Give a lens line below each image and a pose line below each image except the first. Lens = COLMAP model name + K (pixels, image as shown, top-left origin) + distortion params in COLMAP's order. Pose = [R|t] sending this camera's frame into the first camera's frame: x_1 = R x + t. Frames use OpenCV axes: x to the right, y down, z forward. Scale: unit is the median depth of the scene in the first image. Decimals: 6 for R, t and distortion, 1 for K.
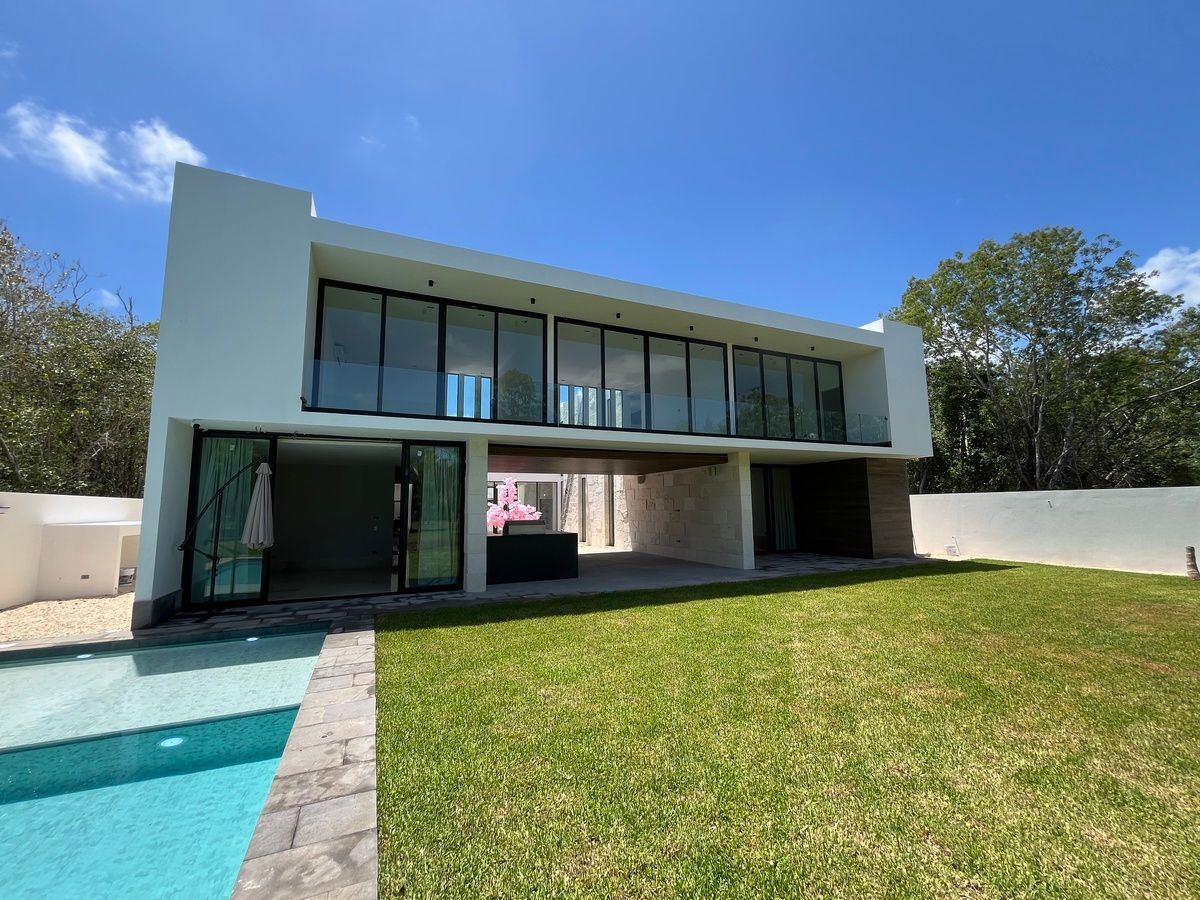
lens RADIAL K [[489.2, 0, 596.6], [0, 489.2, 447.2], [0, 0, 1]] dist [-0.001453, -0.000634]
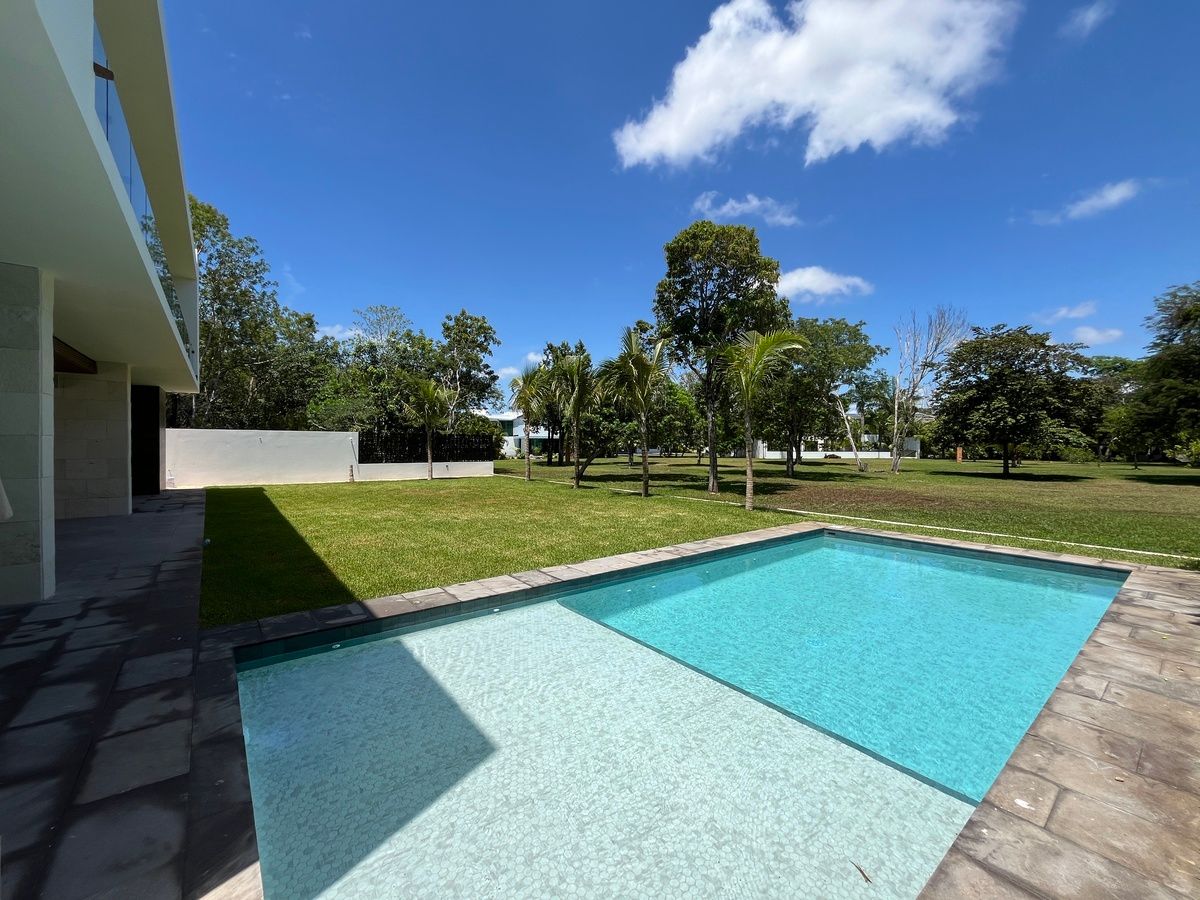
lens RADIAL K [[489.2, 0, 598.6], [0, 489.2, 453.4], [0, 0, 1]] dist [-0.001453, -0.000634]
pose [[-0.242735, -0.006450, 0.970071, -1.588557], [-0.121186, 0.992346, -0.023726, 0.194209], [-0.962494, -0.123318, -0.241659, 1.158191]]
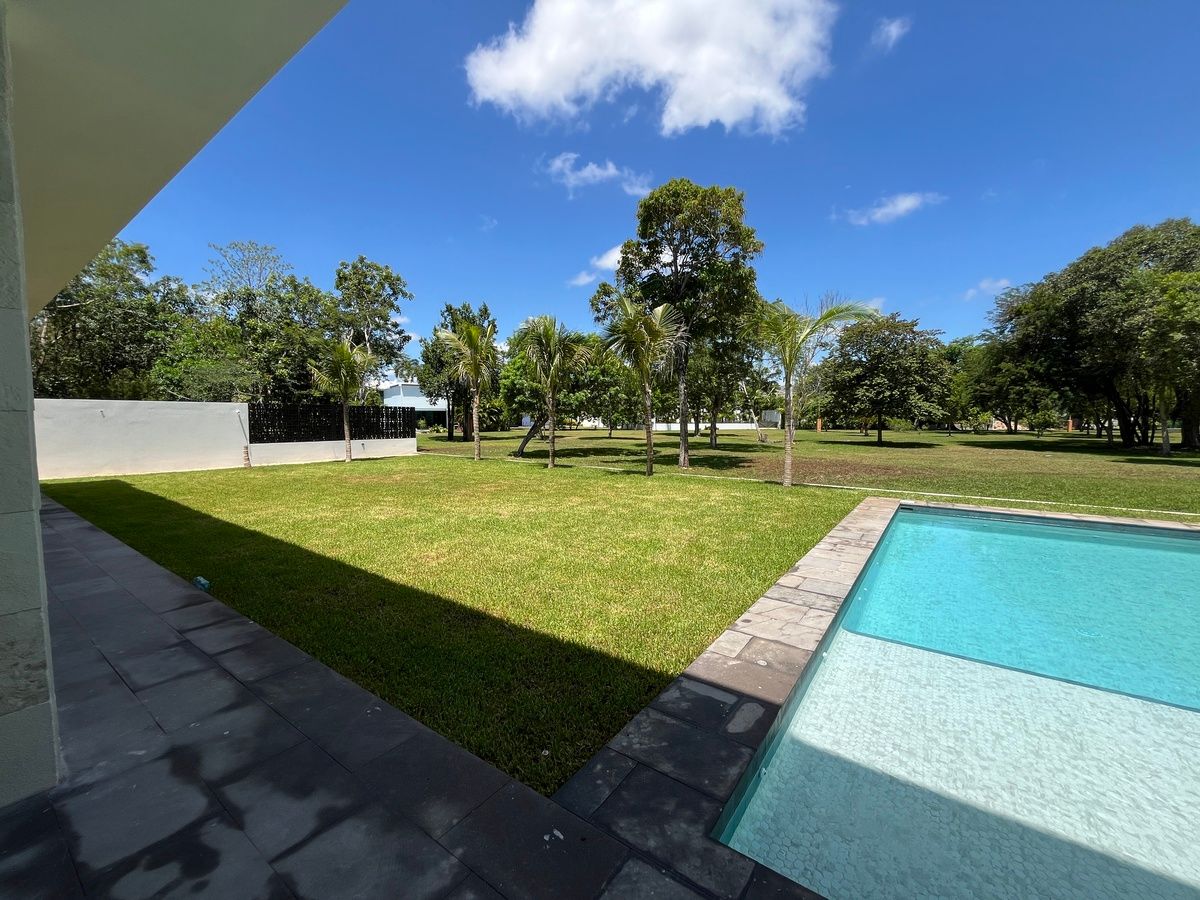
lens RADIAL K [[489.2, 0, 600.4], [0, 489.2, 451.4], [0, 0, 1]] dist [-0.001453, -0.000634]
pose [[-0.502222, -0.048981, 0.863351, -1.039543], [-0.102102, 0.994770, -0.002957, 0.250216], [-0.858690, -0.089634, -0.504596, 1.724412]]
